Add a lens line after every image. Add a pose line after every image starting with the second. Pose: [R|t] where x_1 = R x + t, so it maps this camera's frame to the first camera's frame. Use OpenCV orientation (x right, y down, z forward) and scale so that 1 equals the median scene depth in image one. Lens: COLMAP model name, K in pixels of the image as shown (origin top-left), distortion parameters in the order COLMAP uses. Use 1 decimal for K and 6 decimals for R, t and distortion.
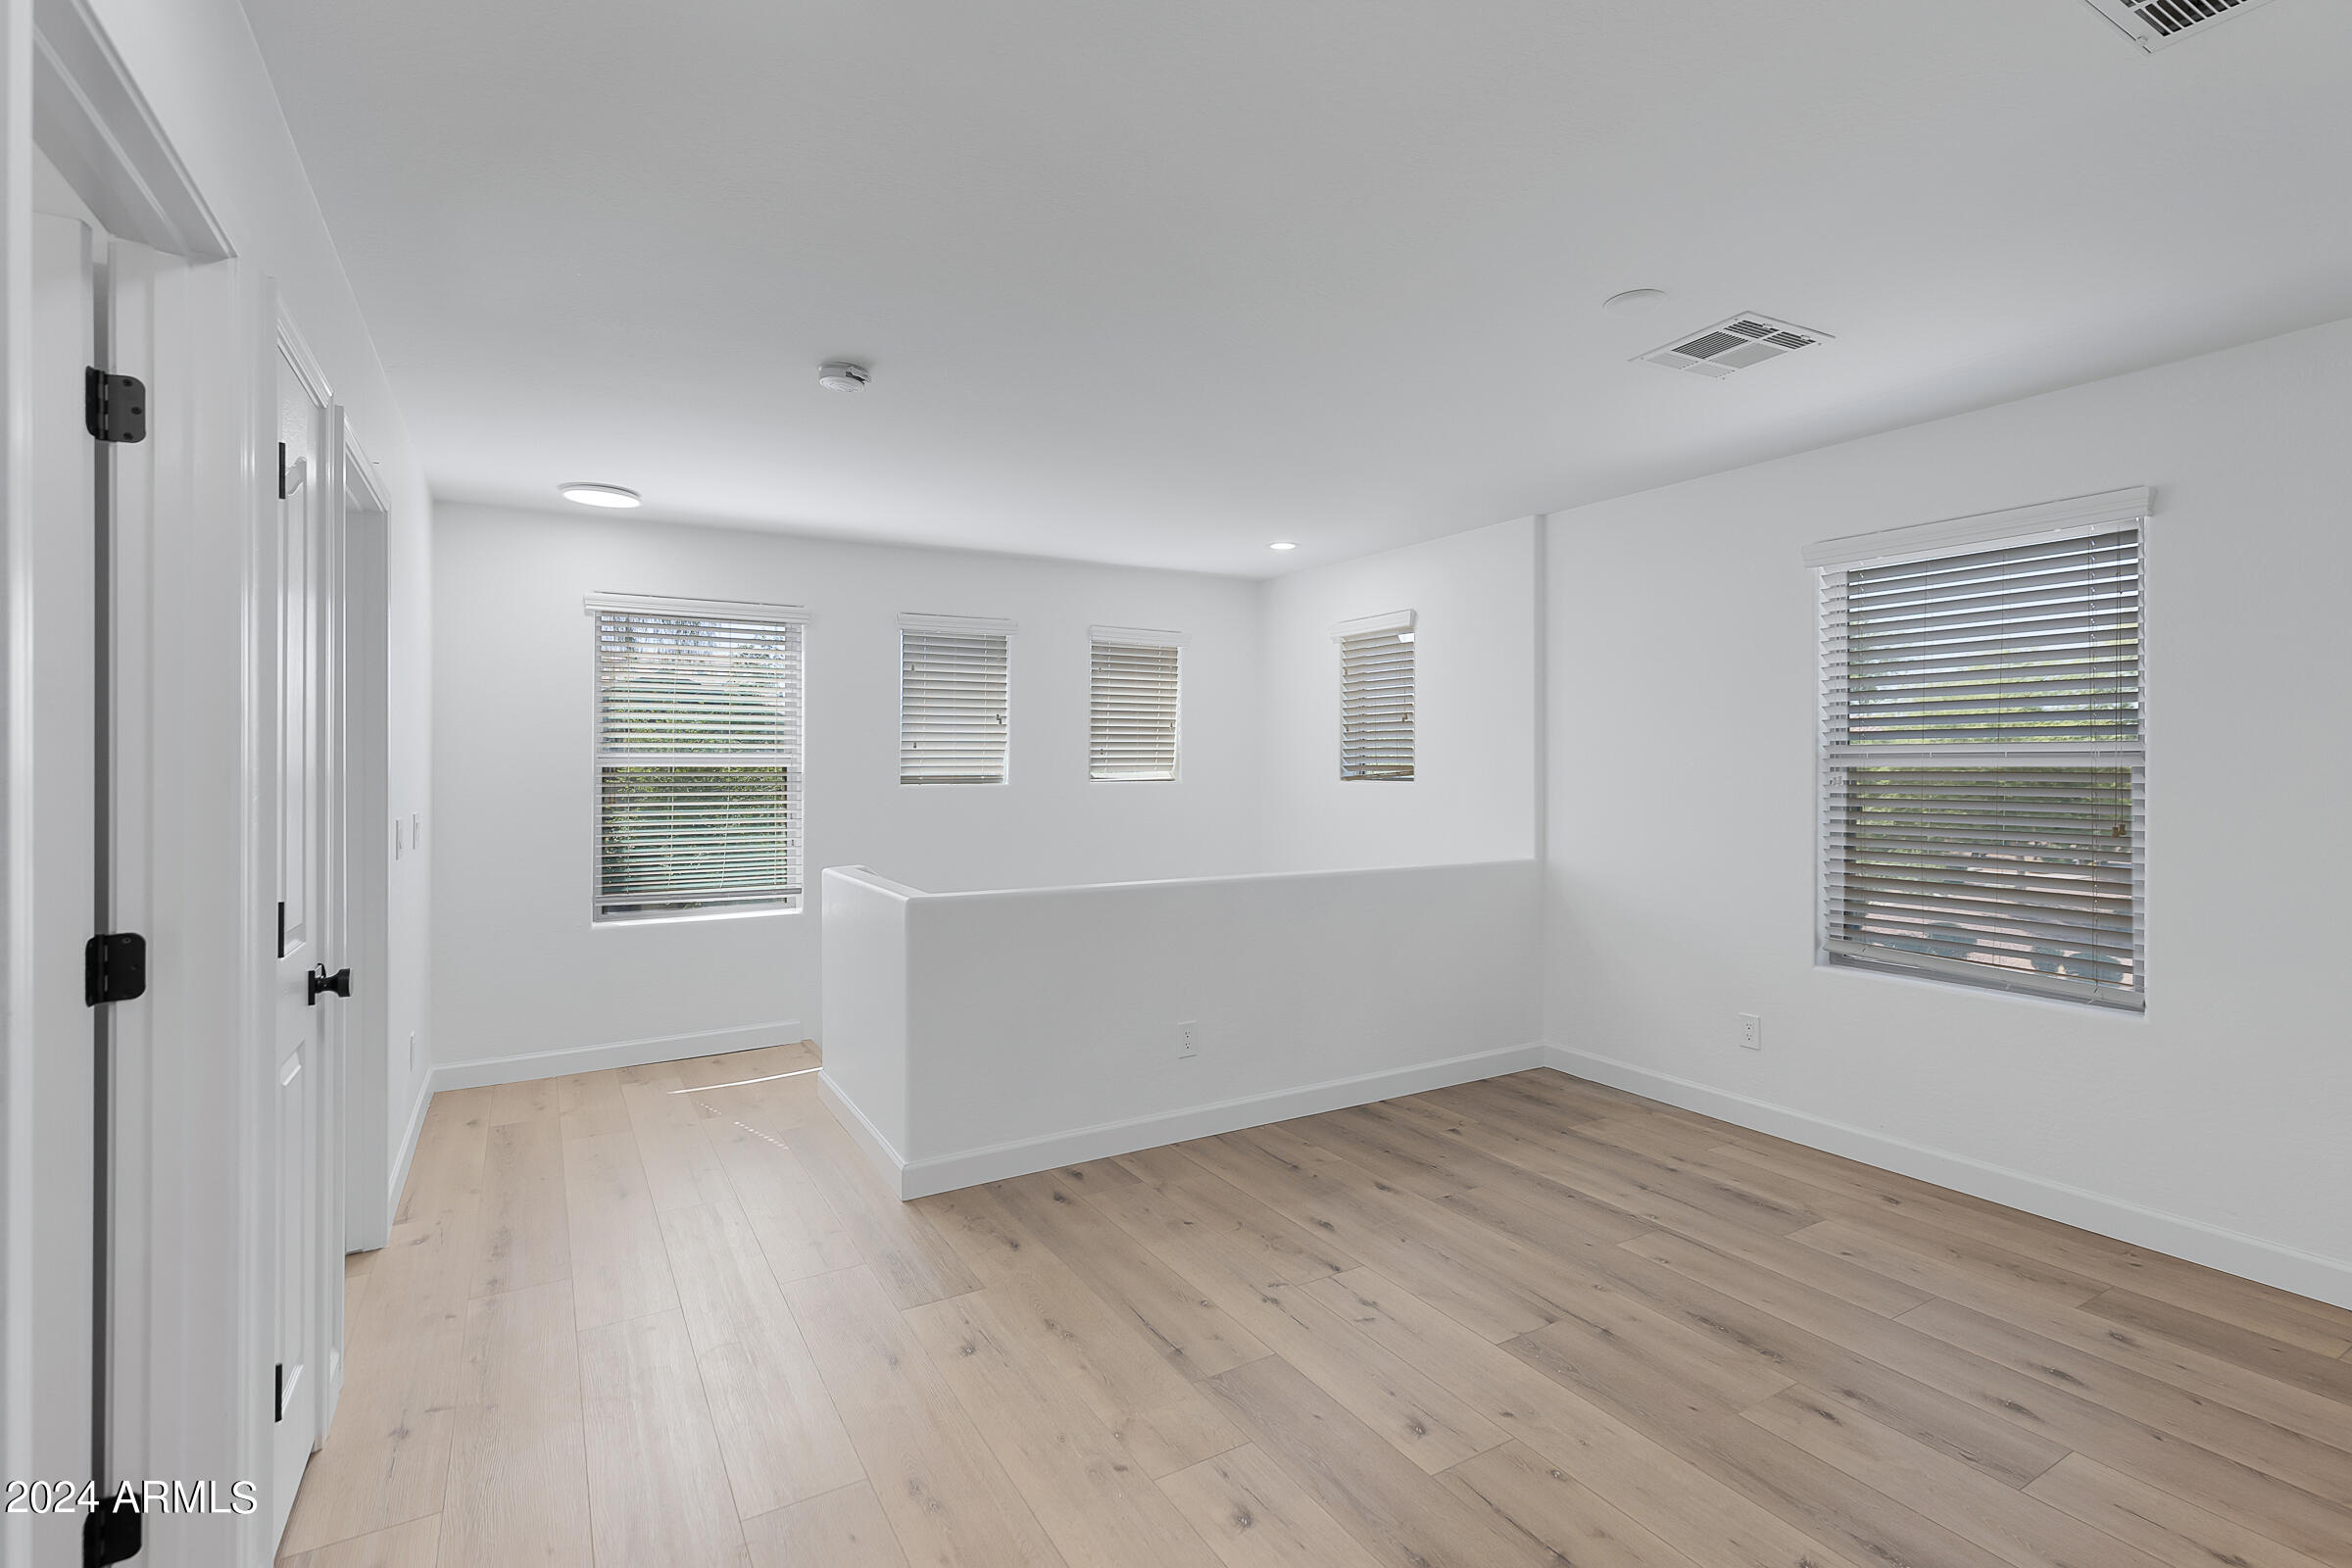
lens RADIAL K [[1077.2, 0, 1171.2], [0, 1077.2, 767.2], [0, 0, 1]] dist [0.006065, -0.000033]
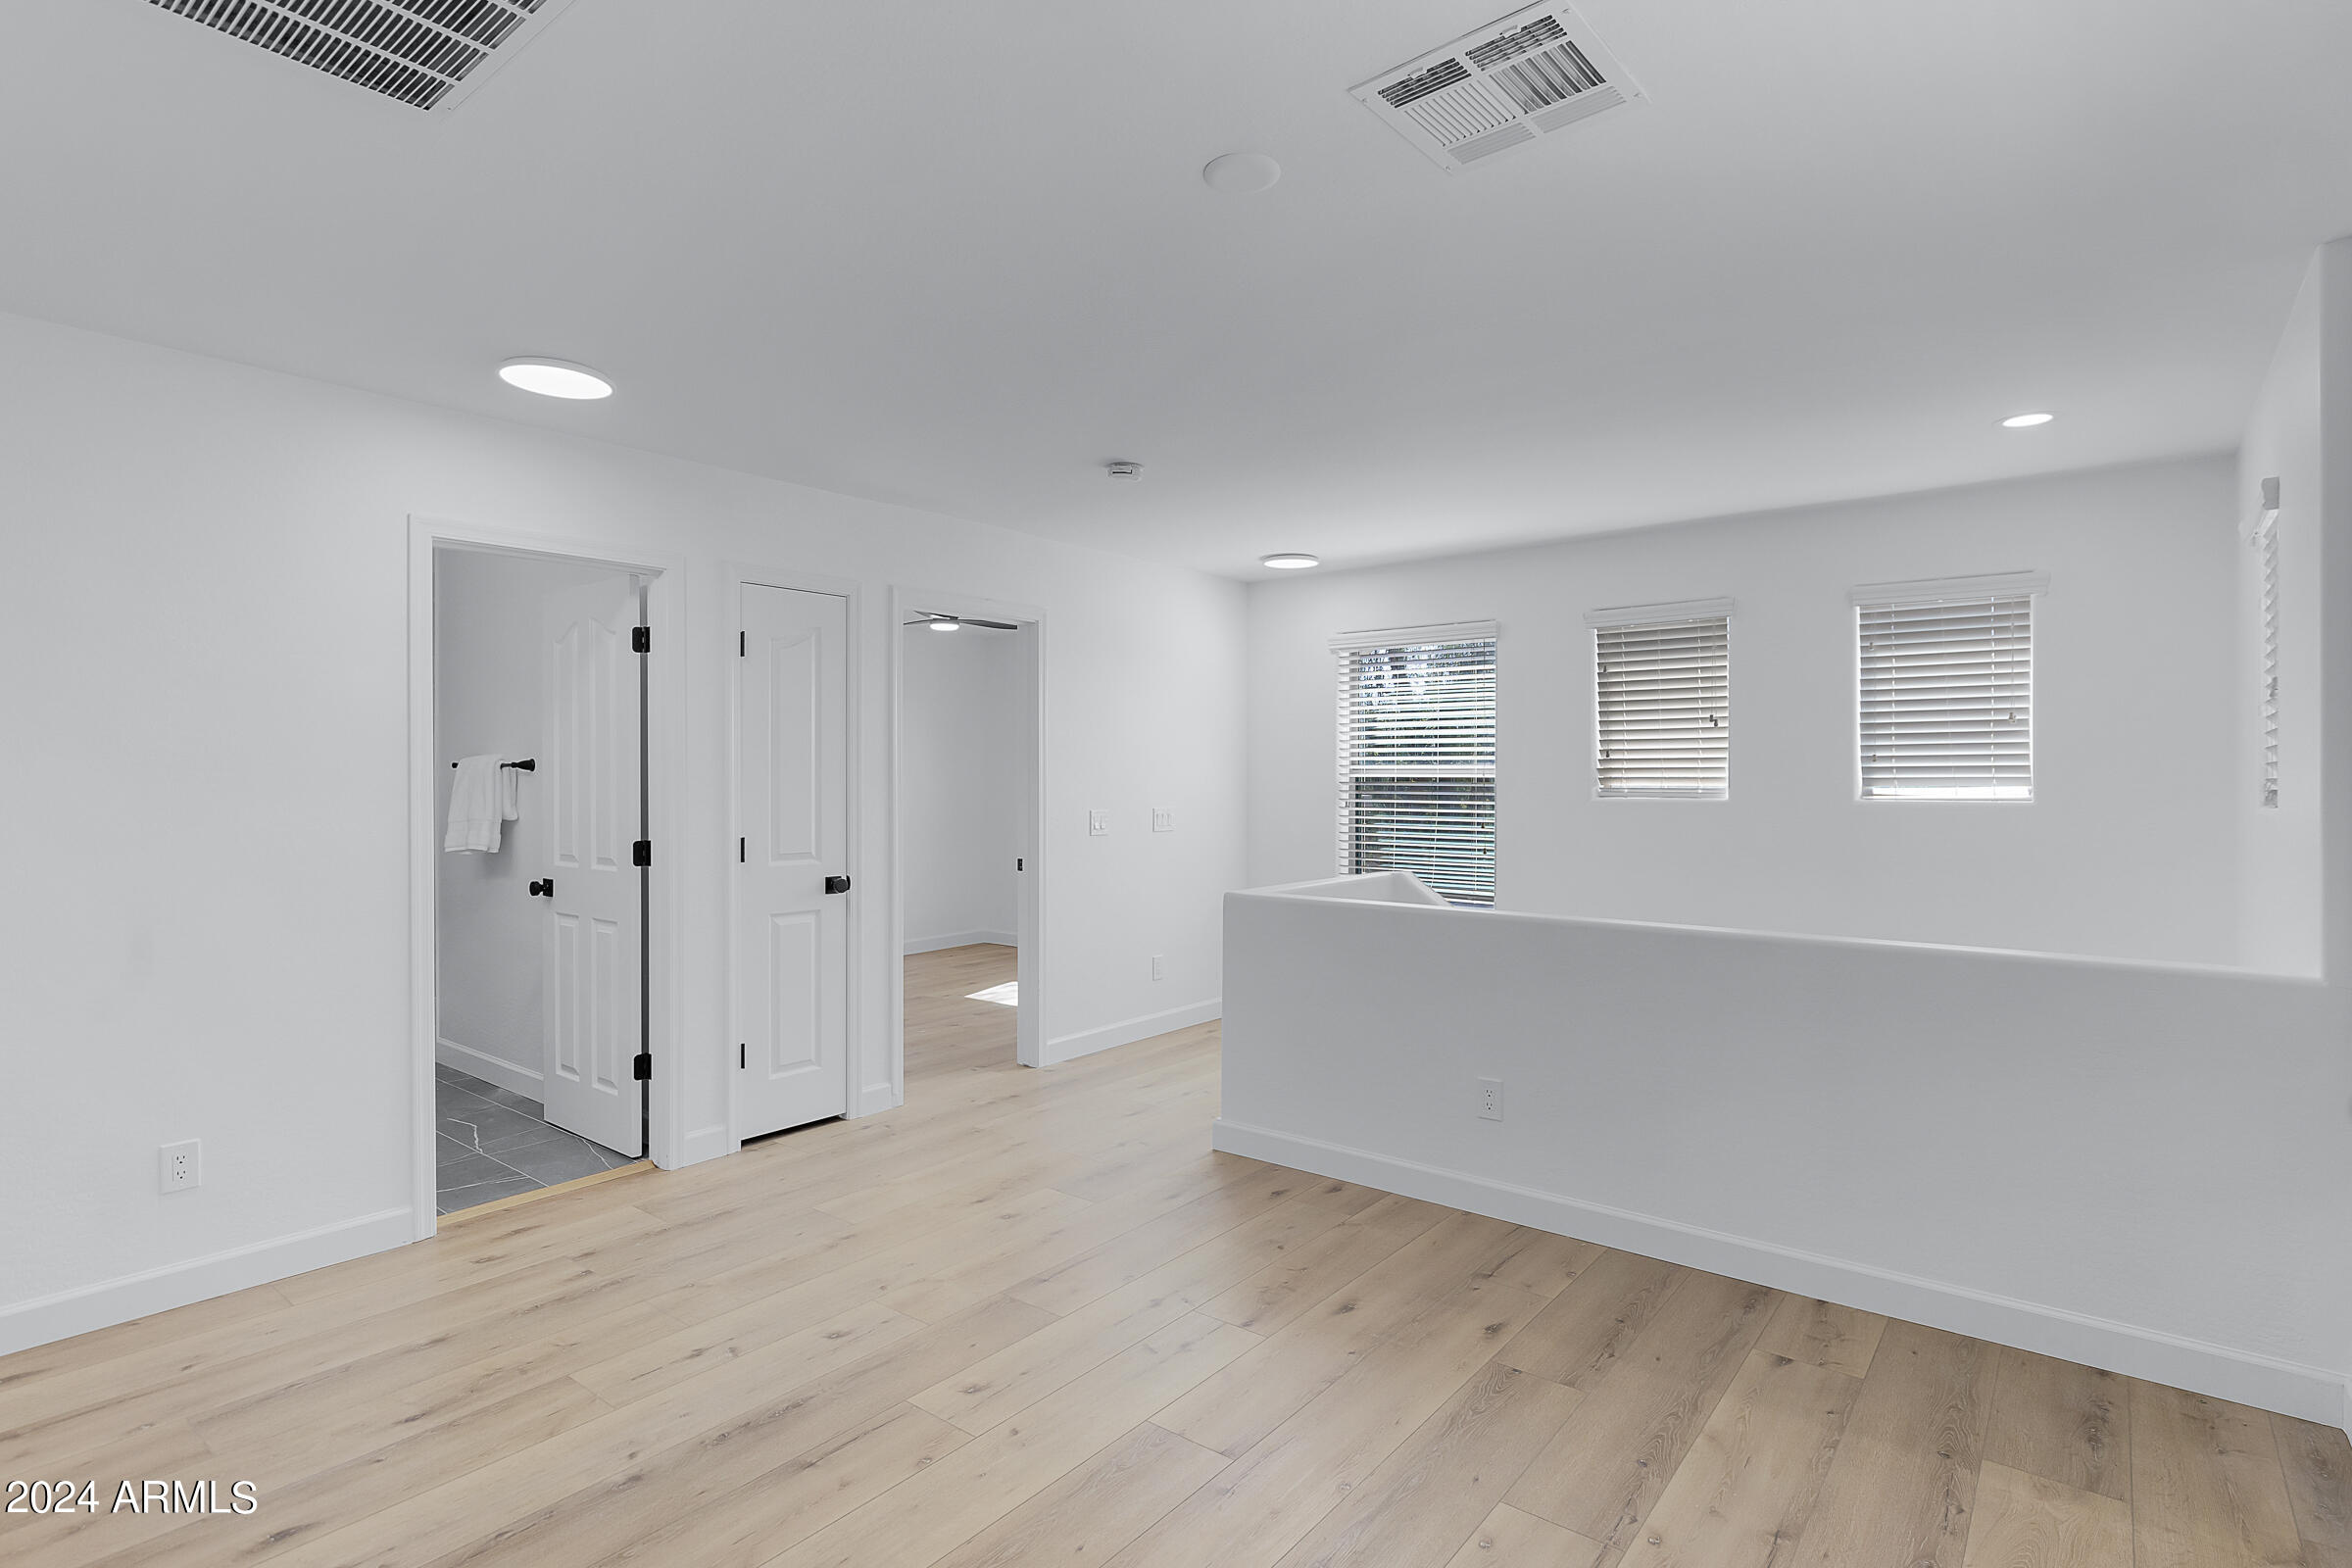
lens RADIAL K [[1173.5, 0, 1171.7], [0, 1173.5, 783.3], [0, 0, 1]] dist [0.006868, 0.000534]
pose [[0.356639, 0.007857, -0.934209, 0.774806], [-0.002602, 0.999969, 0.007417, -0.003166], [0.934239, -0.000215, 0.356649, 0.424016]]
